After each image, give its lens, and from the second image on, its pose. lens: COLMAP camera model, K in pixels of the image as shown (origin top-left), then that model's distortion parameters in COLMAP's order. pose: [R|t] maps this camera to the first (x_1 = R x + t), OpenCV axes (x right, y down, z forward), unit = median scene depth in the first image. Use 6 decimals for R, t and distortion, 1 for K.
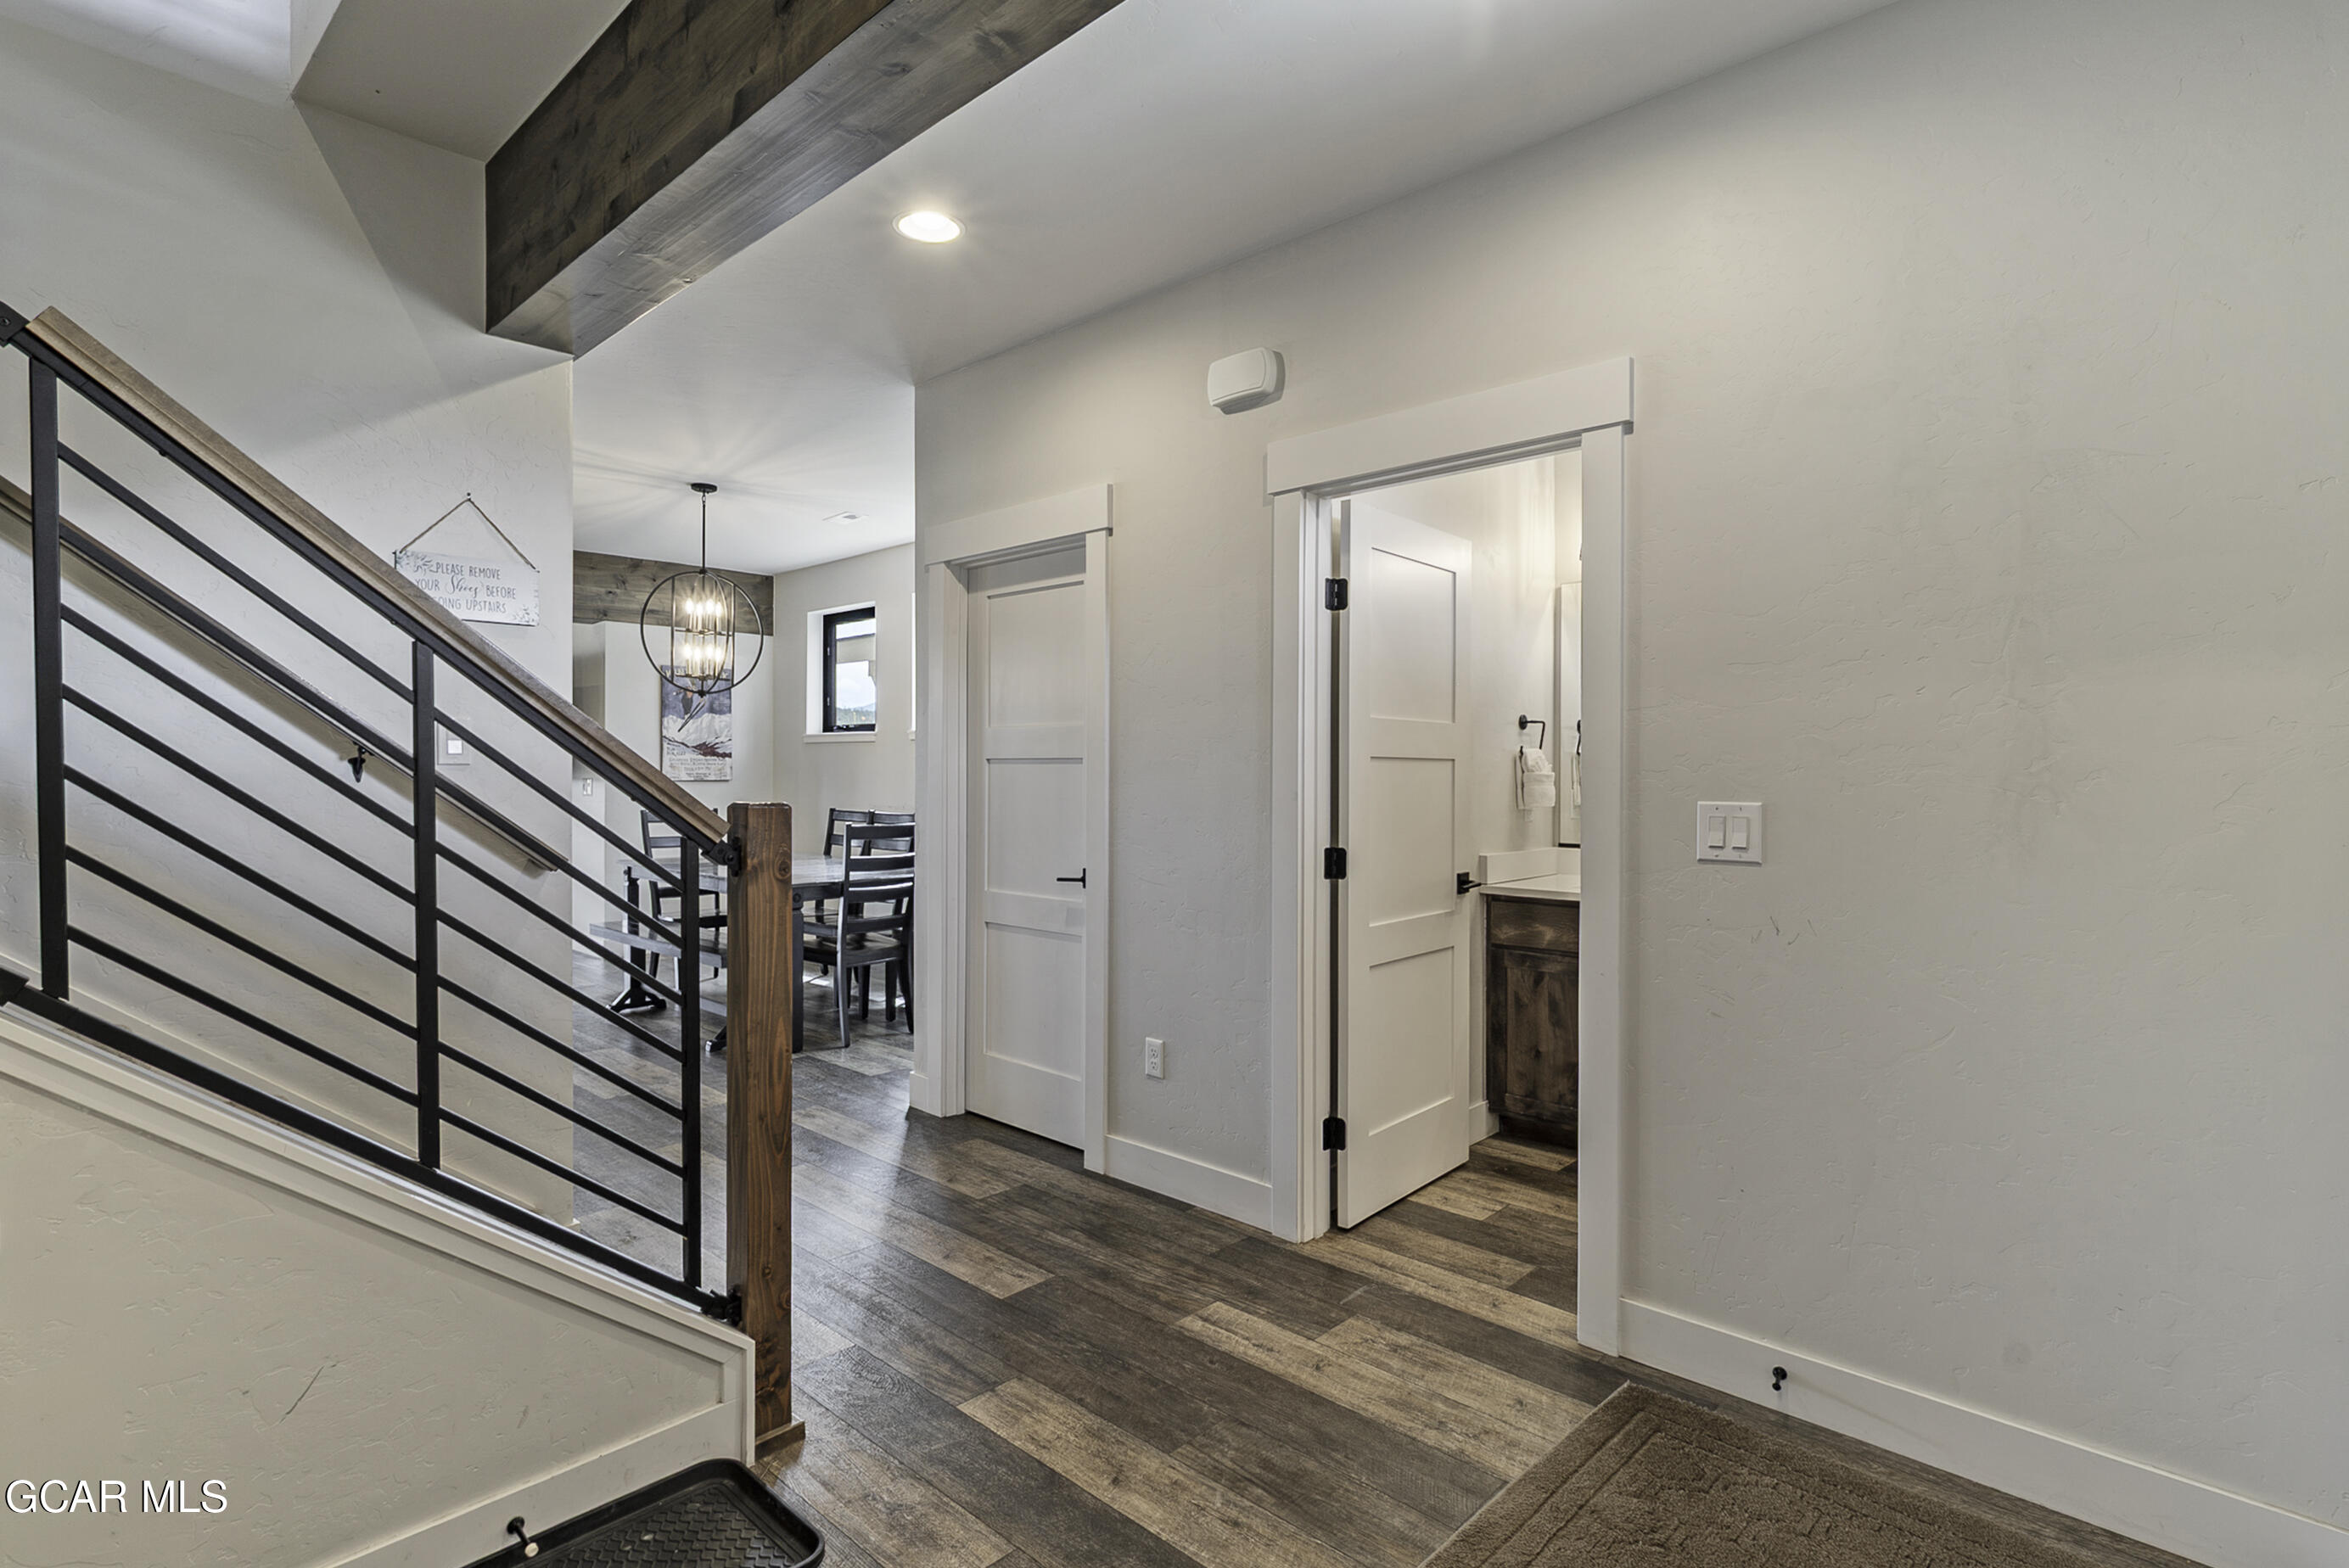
lens RADIAL K [[1157.7, 0, 1159.7], [0, 1157.7, 775.1], [0, 0, 1]] dist [0.001233, 0.000267]
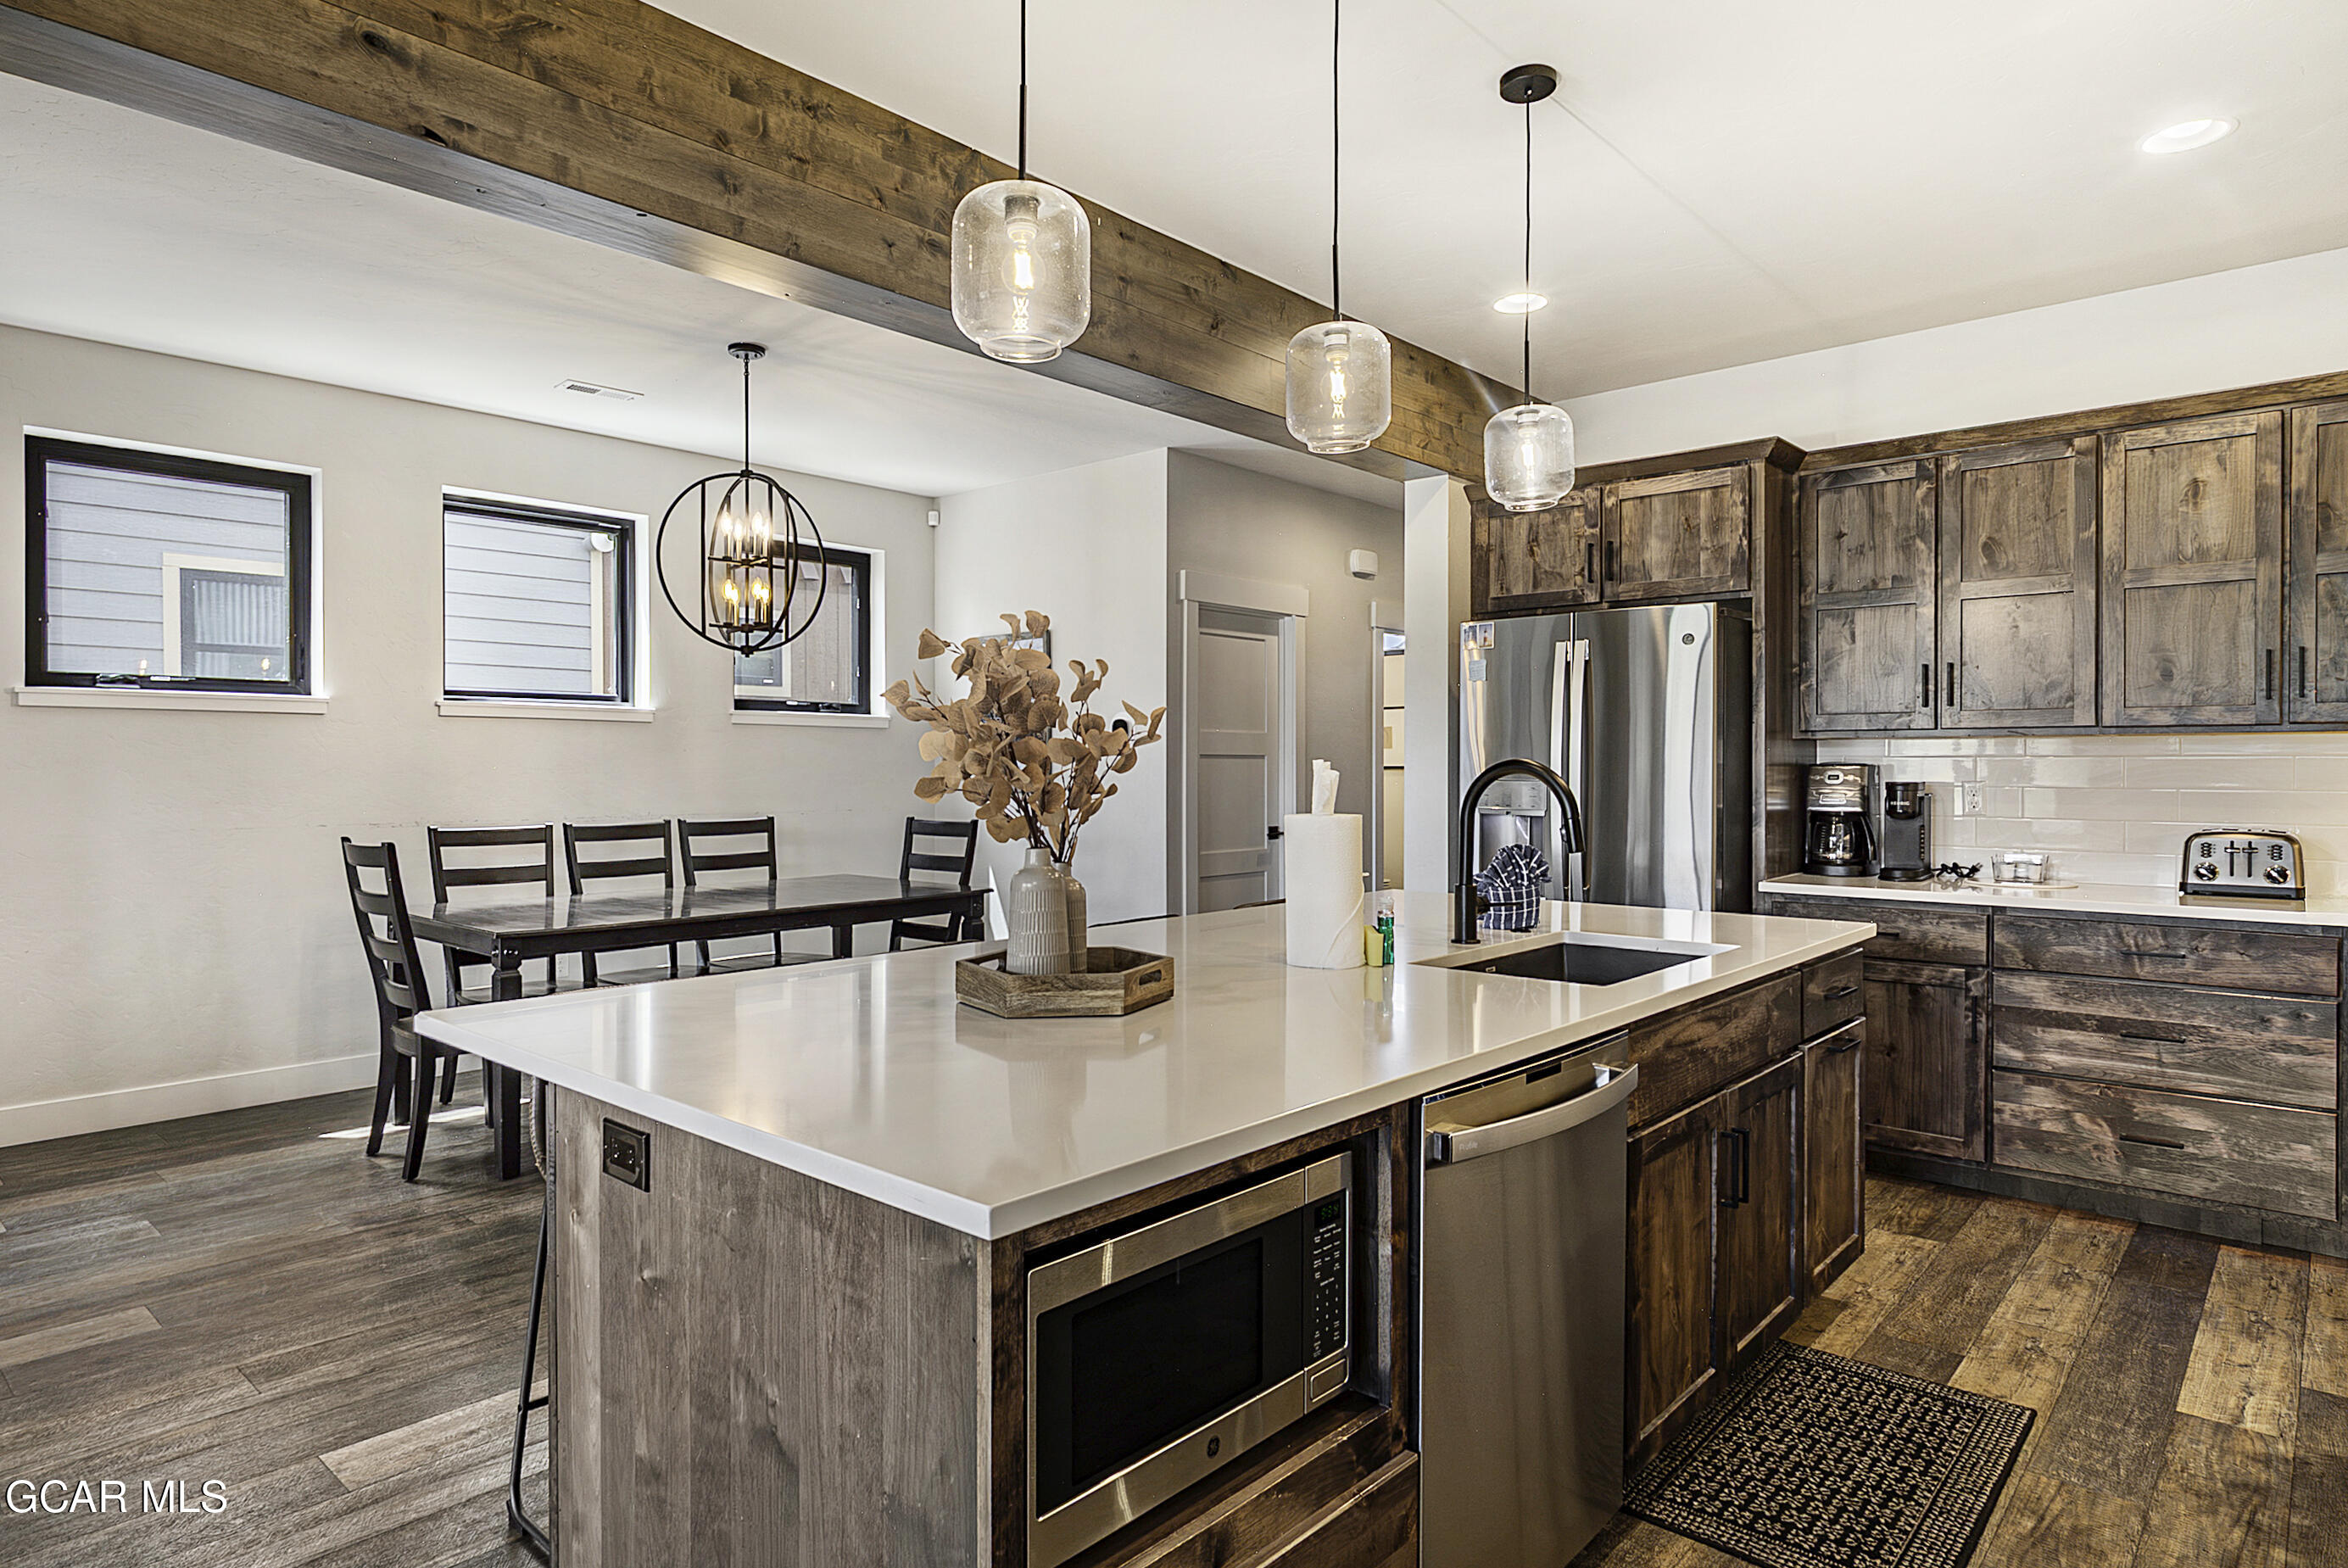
lens RADIAL K [[1323.4, 0, 1162.0], [0, 1323.4, 773.3], [0, 0, 1]] dist [-0.001485, -0.001496]
pose [[-0.027988, -0.005192, 0.999595, -0.852550], [0.001346, 0.999985, 0.005232, -0.002264], [-0.999607, 0.001492, -0.027980, 0.561791]]
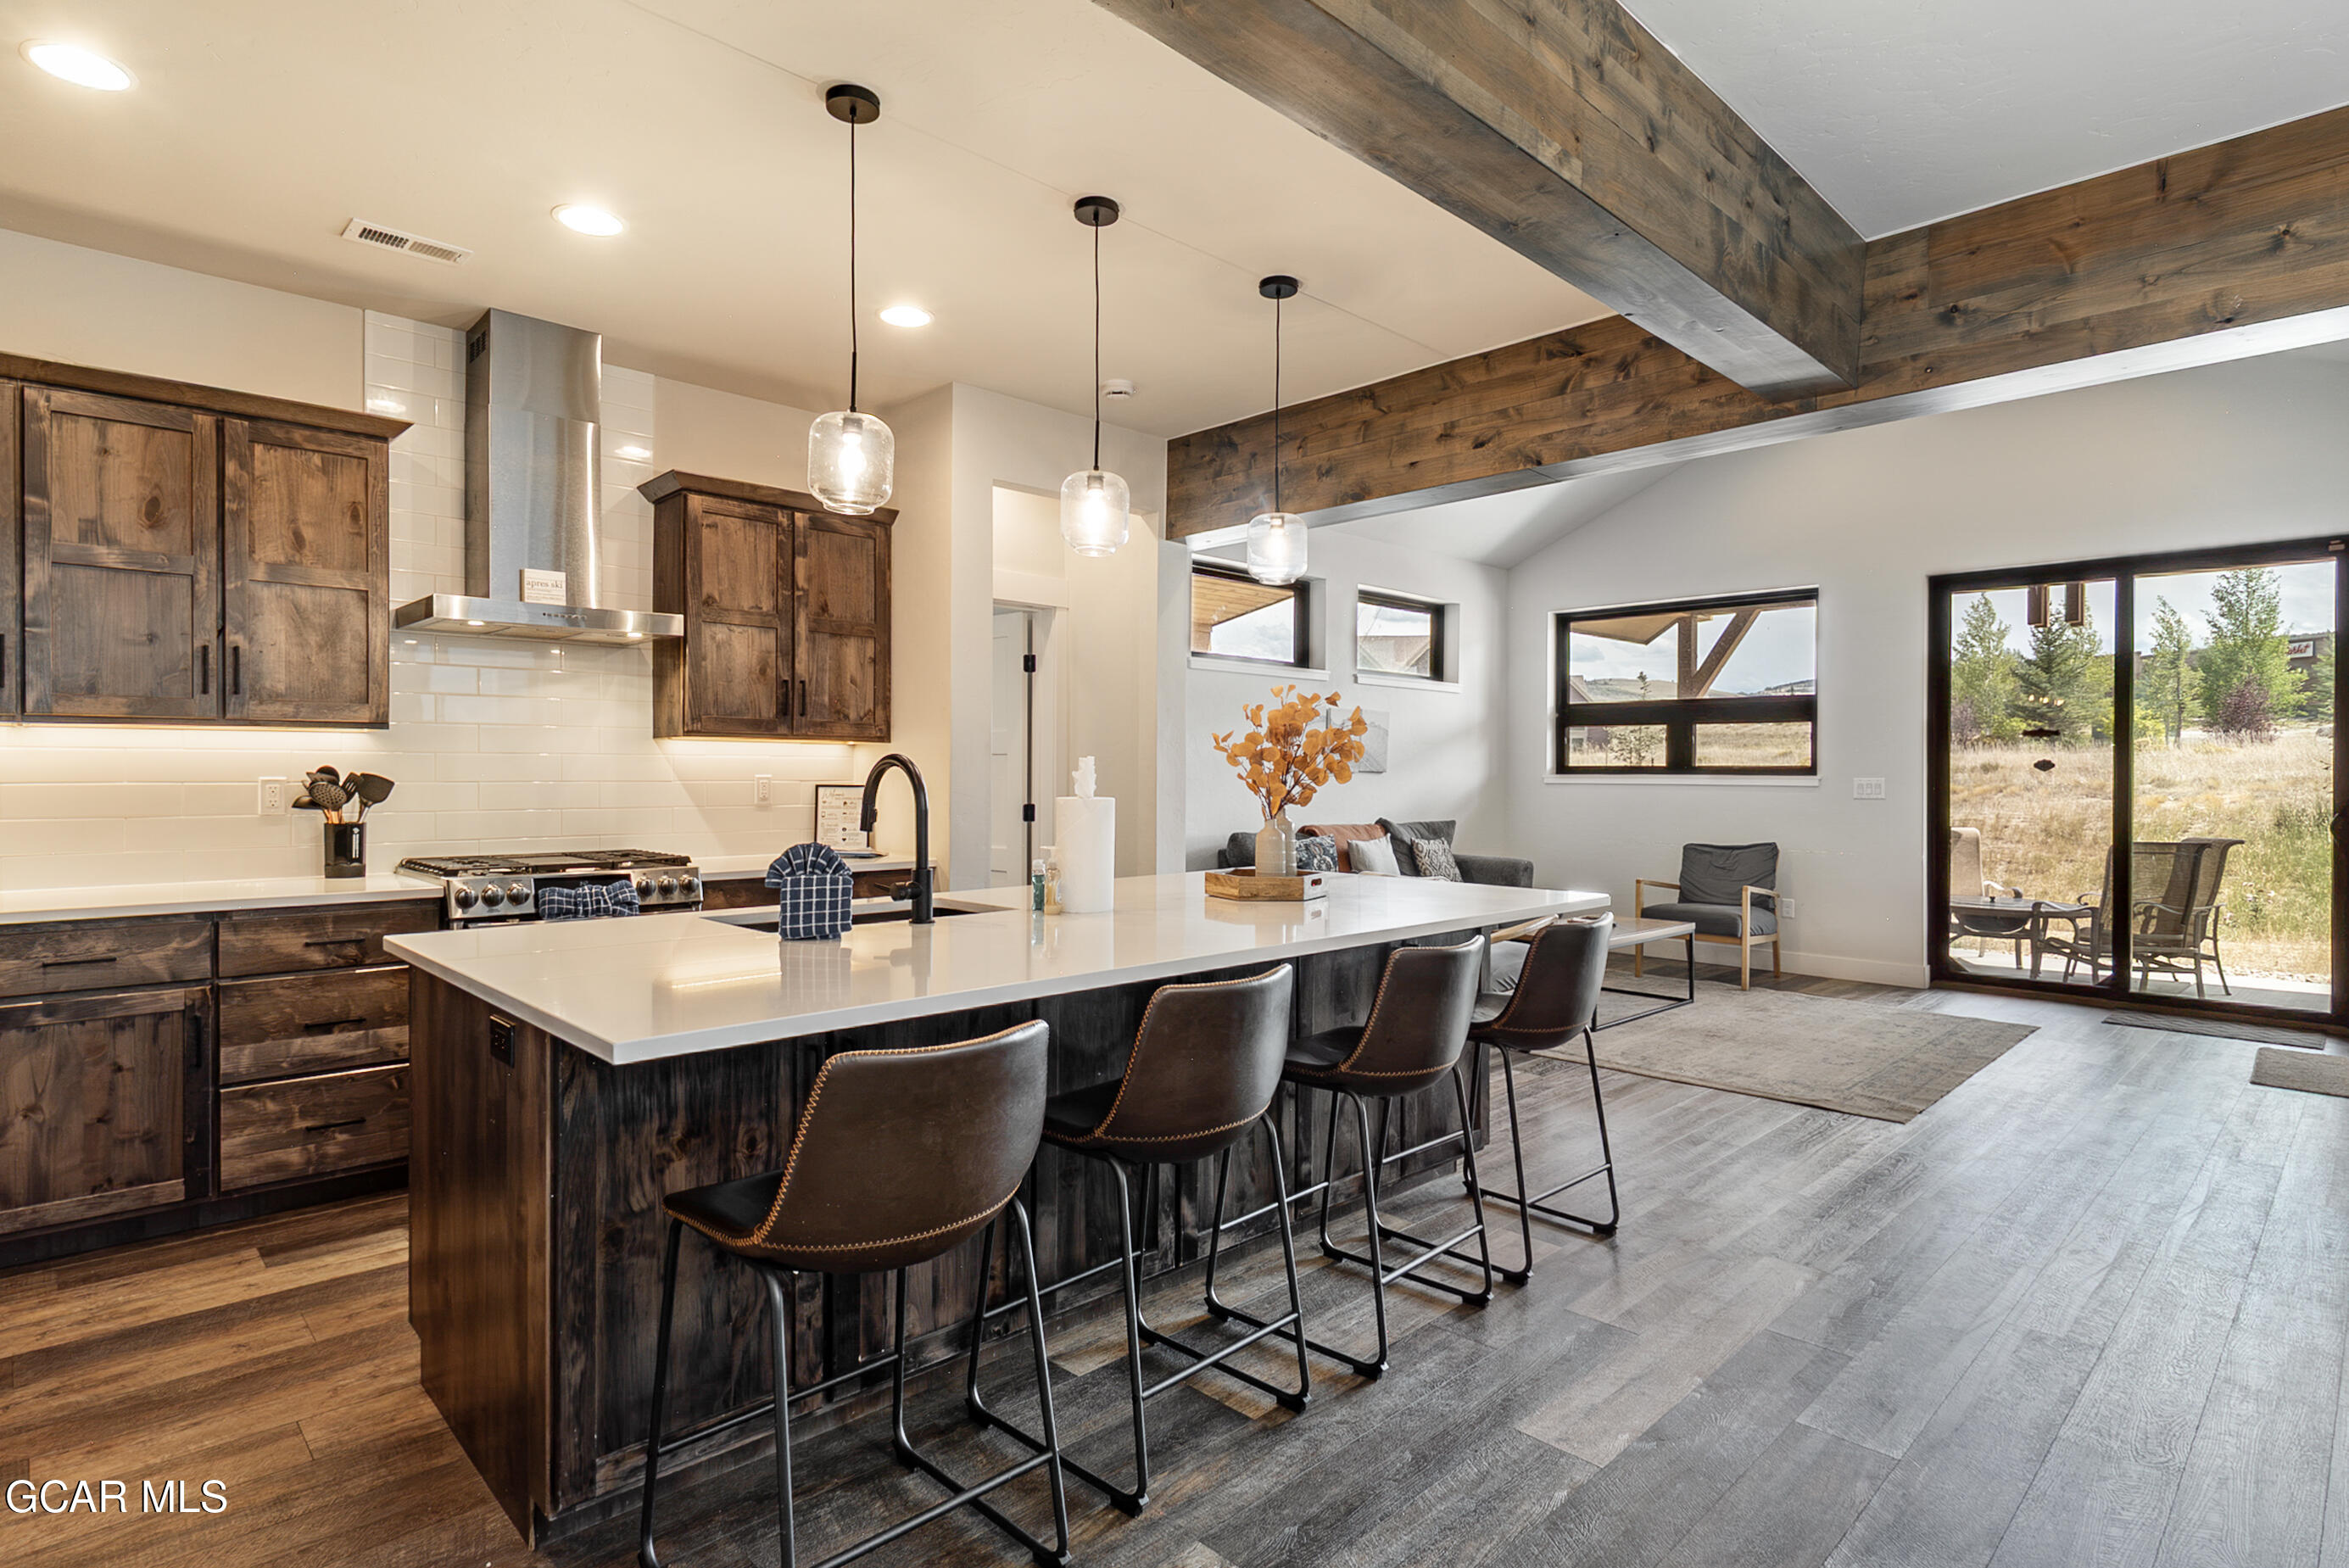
lens RADIAL K [[1199.0, 0, 1167.6], [0, 1199.0, 783.0], [0, 0, 1]] dist [0.004838, -0.006703]
pose [[-0.037795, 0.011804, -0.999216, -0.198217], [-0.004367, 0.999919, 0.011978, -0.000366], [0.999276, 0.004816, -0.037740, 0.555971]]
